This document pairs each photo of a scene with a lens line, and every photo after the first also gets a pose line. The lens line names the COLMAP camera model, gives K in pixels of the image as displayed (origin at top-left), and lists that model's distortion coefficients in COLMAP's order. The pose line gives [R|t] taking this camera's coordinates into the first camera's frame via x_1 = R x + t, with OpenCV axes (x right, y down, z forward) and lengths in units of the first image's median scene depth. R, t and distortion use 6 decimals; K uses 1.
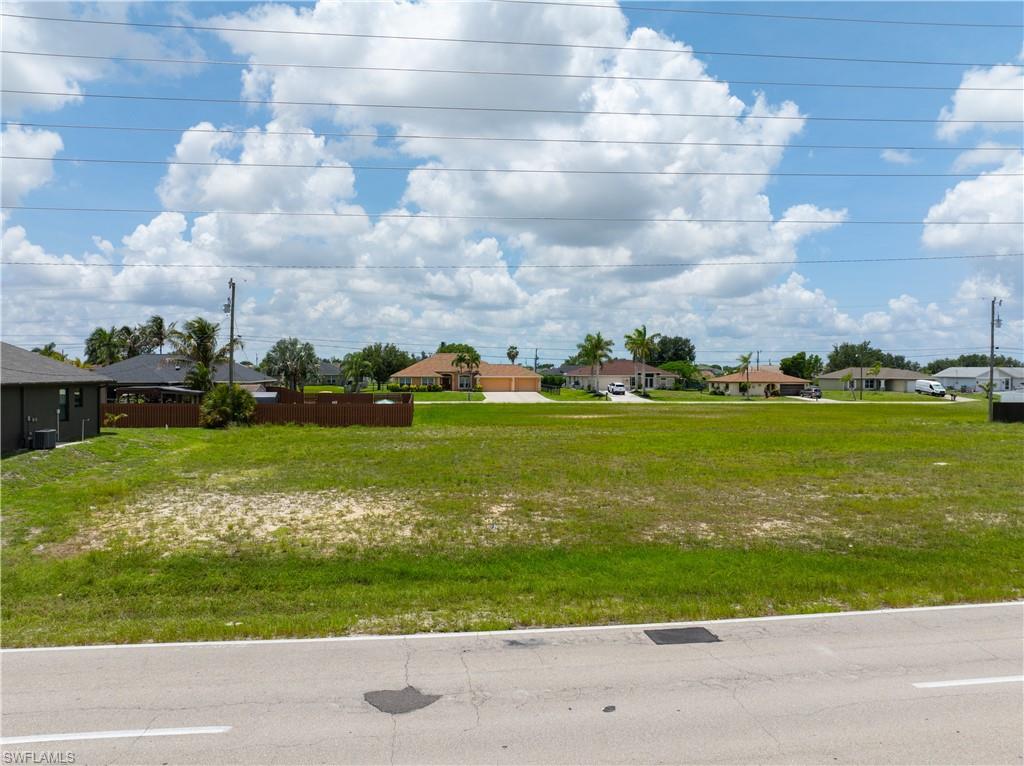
lens RADIAL K [[719.5, 0, 515.1], [0, 719.5, 380.9], [0, 0, 1]] dist [-0.052390, 0.025948]
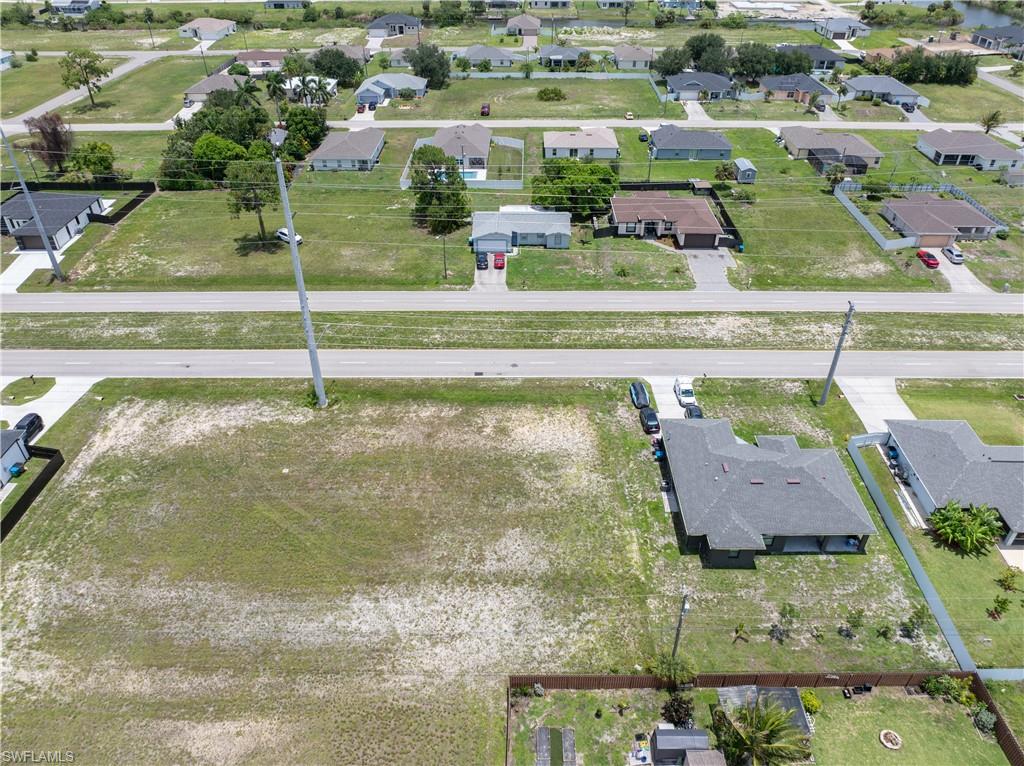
lens RADIAL K [[719.5, 0, 515.1], [0, 719.5, 380.9], [0, 0, 1]] dist [-0.052390, 0.025948]
pose [[-0.988572, -0.091419, 0.119864, -0.617413], [-0.002561, 0.805202, 0.592996, -2.363062], [-0.150726, 0.585912, -0.796234, 4.036040]]
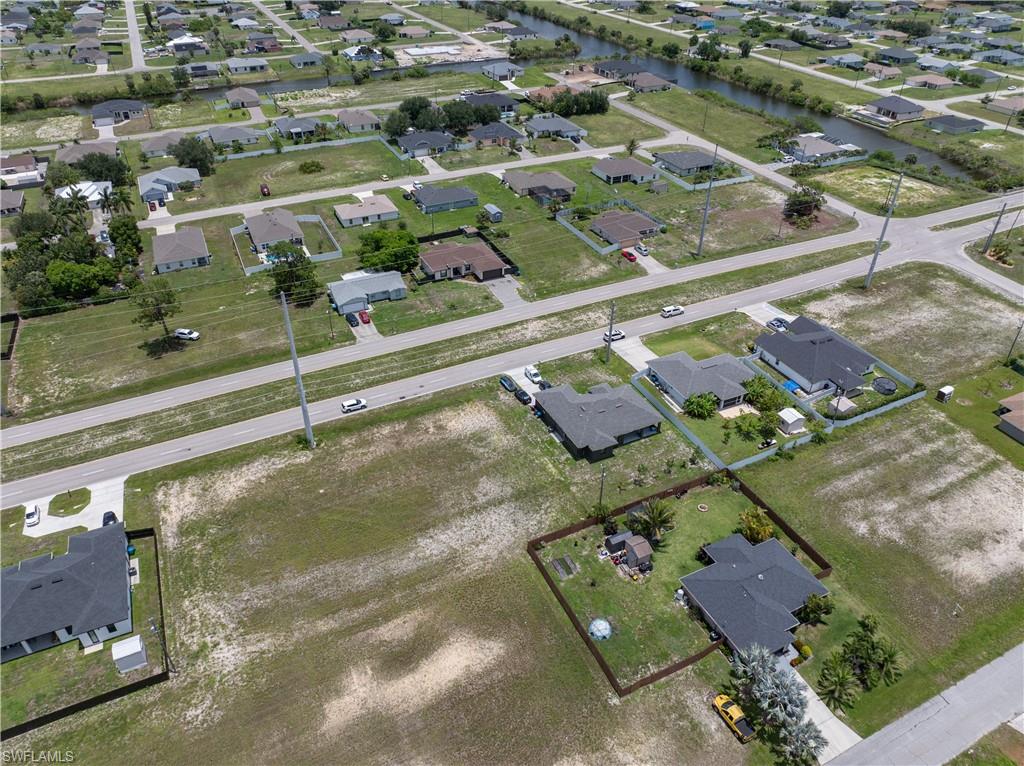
lens RADIAL K [[701.9, 0, 505.5], [0, 701.9, 383.7], [0, 0, 1]] dist [-0.033938, 0.001221]
pose [[-0.954656, 0.165478, -0.247484, 0.788387], [-0.013669, 0.806052, 0.591687, -3.669310], [0.297396, 0.568240, -0.767241, 5.628877]]
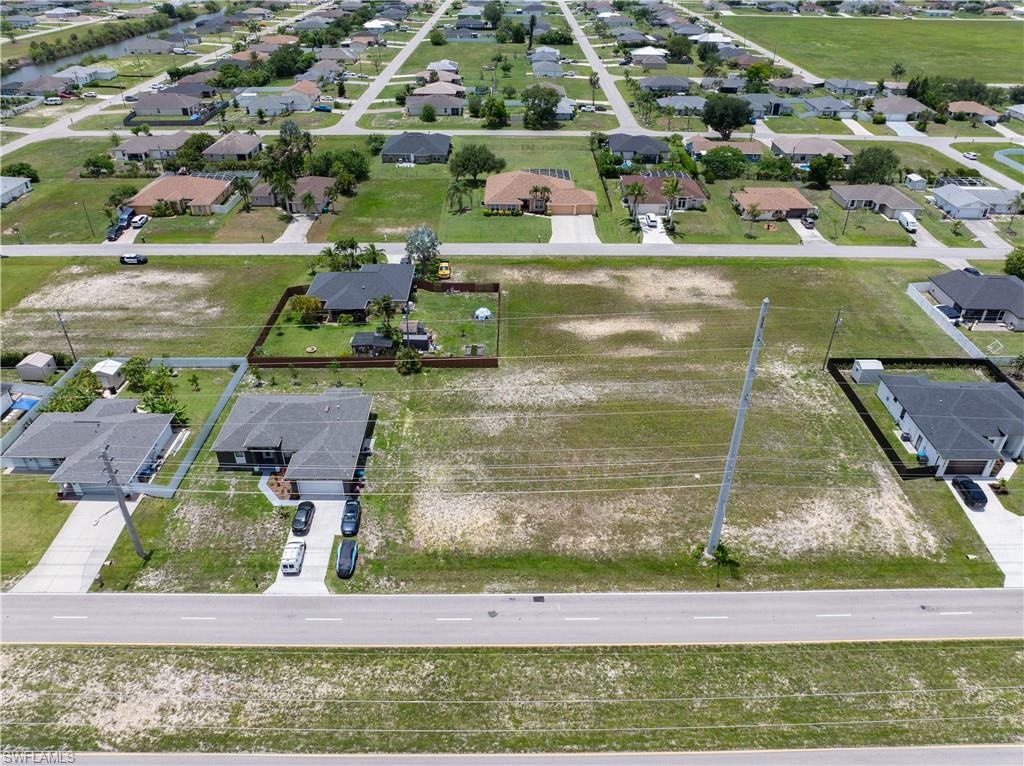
lens RADIAL K [[720.6, 0, 515.3], [0, 720.6, 390.8], [0, 0, 1]] dist [-0.050564, 0.021450]
pose [[0.991516, 0.075195, -0.106024, 0.305747], [-0.005606, 0.839659, 0.543086, -2.464472], [0.129861, -0.537884, 0.832957, -1.747668]]
